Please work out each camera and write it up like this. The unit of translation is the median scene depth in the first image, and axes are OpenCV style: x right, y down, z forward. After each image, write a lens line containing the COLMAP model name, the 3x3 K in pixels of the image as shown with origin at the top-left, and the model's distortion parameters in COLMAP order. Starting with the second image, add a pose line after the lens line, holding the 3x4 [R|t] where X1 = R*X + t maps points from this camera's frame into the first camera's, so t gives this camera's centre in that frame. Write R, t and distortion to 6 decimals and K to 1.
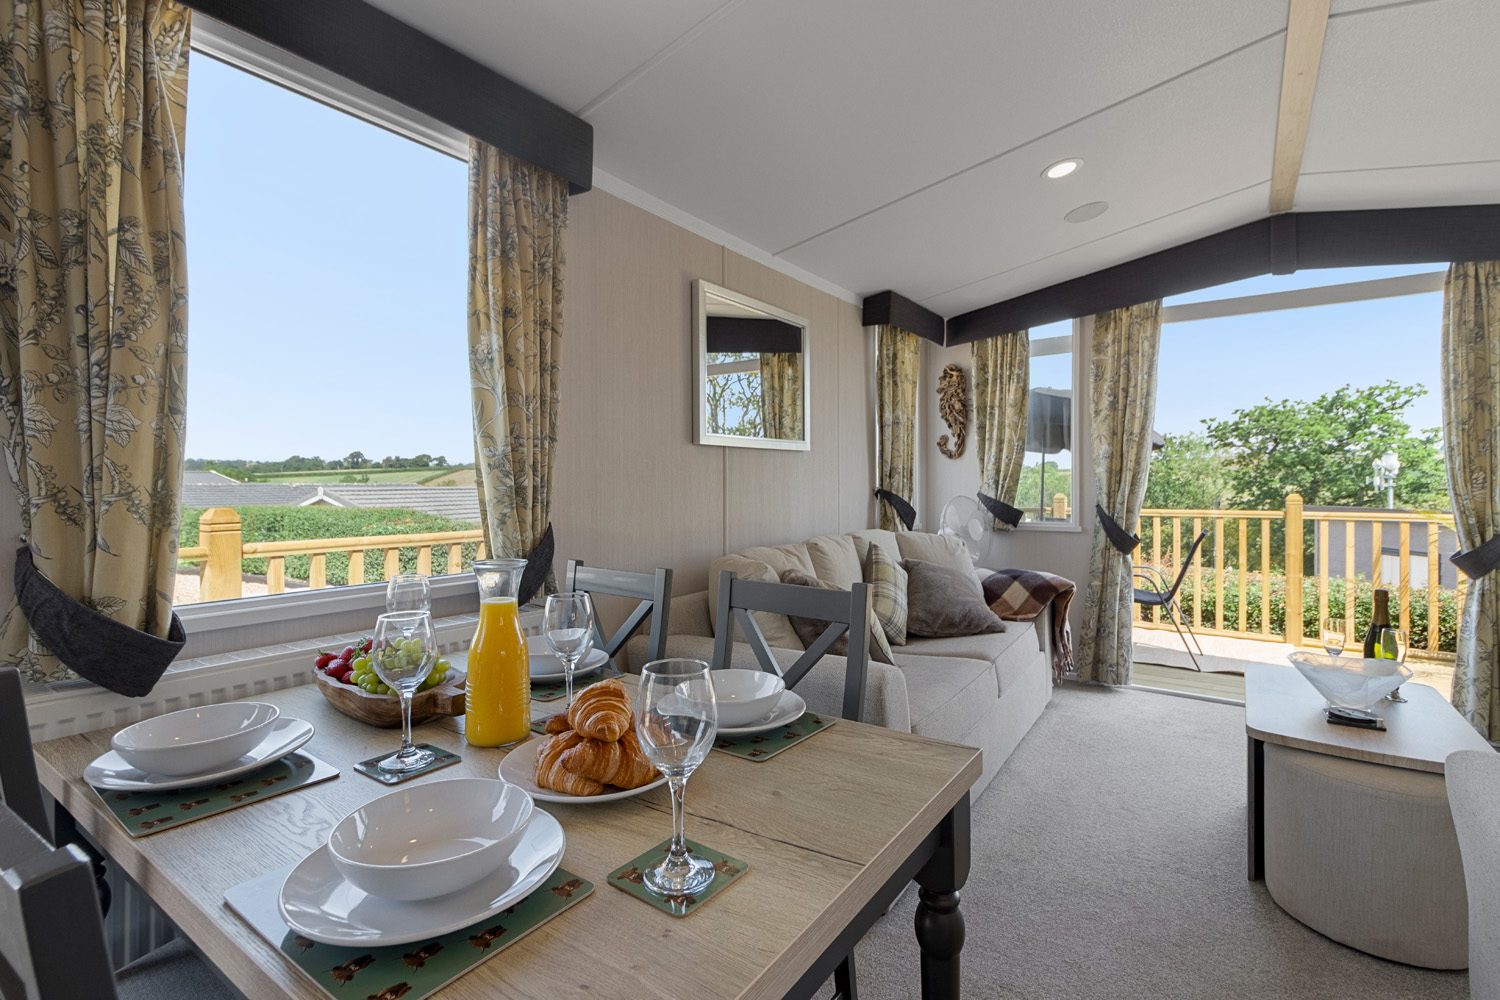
lens RADIAL K [[697.1, 0, 754.6], [0, 697.1, 489.5], [0, 0, 1]] dist [0.006464, 0.000851]
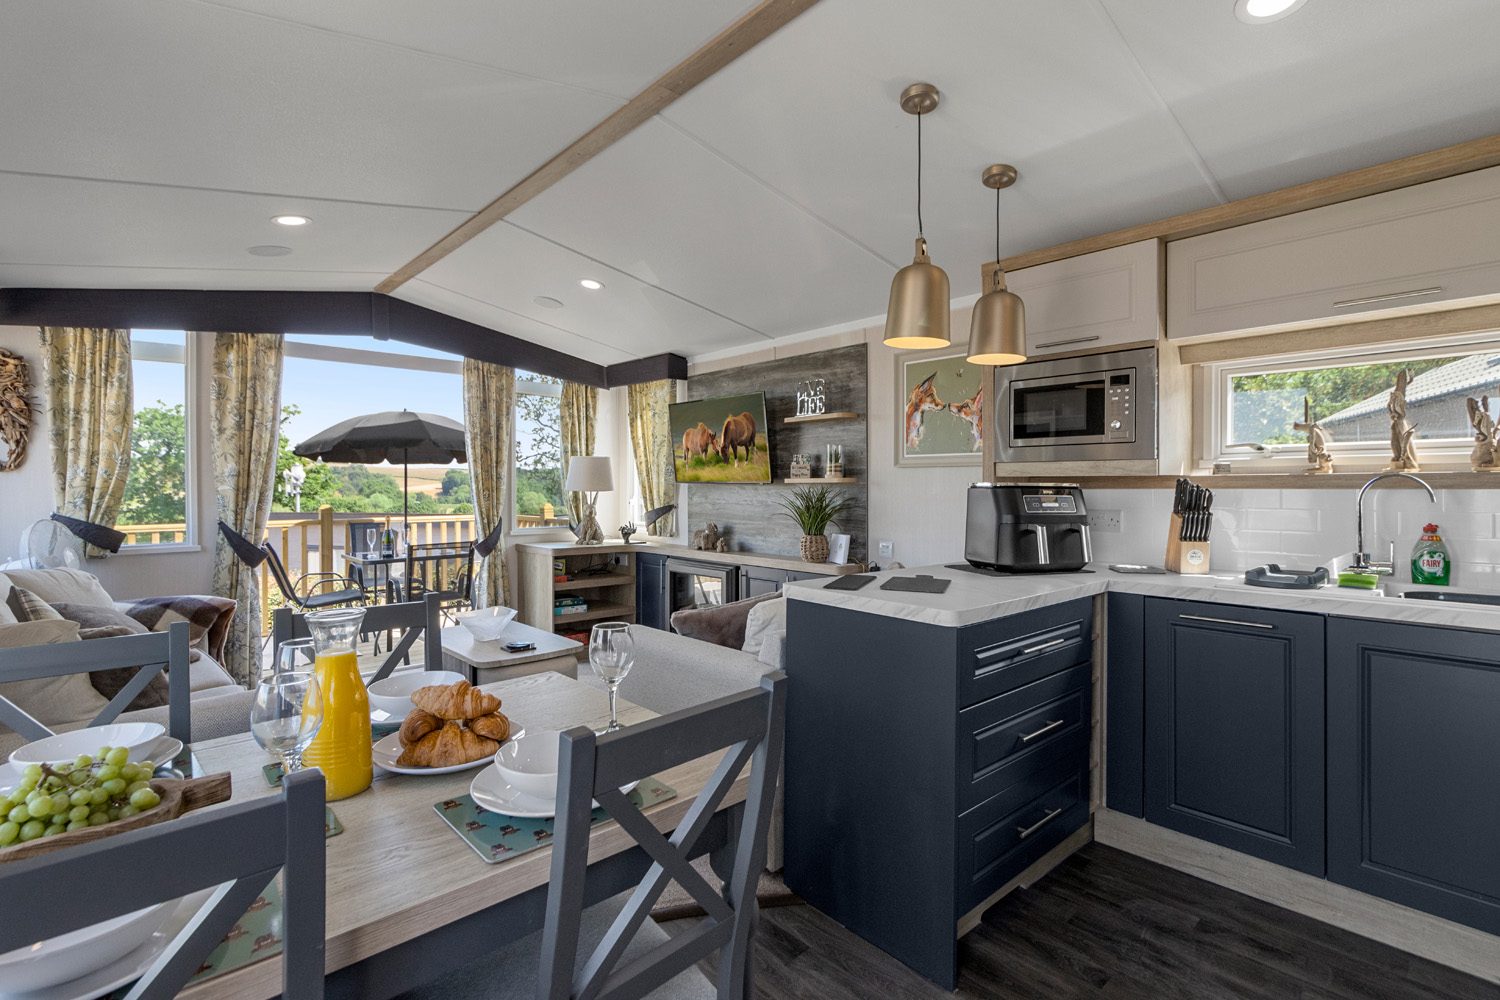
lens RADIAL K [[697.1, 0, 757.2], [0, 697.1, 489.6], [0, 0, 1]] dist [0.006464, 0.000851]
pose [[0.198679, -0.005109, 0.980051, -0.335803], [0.010977, 0.999935, 0.002988, -0.019037], [-0.980003, 0.010164, 0.198723, 0.043229]]
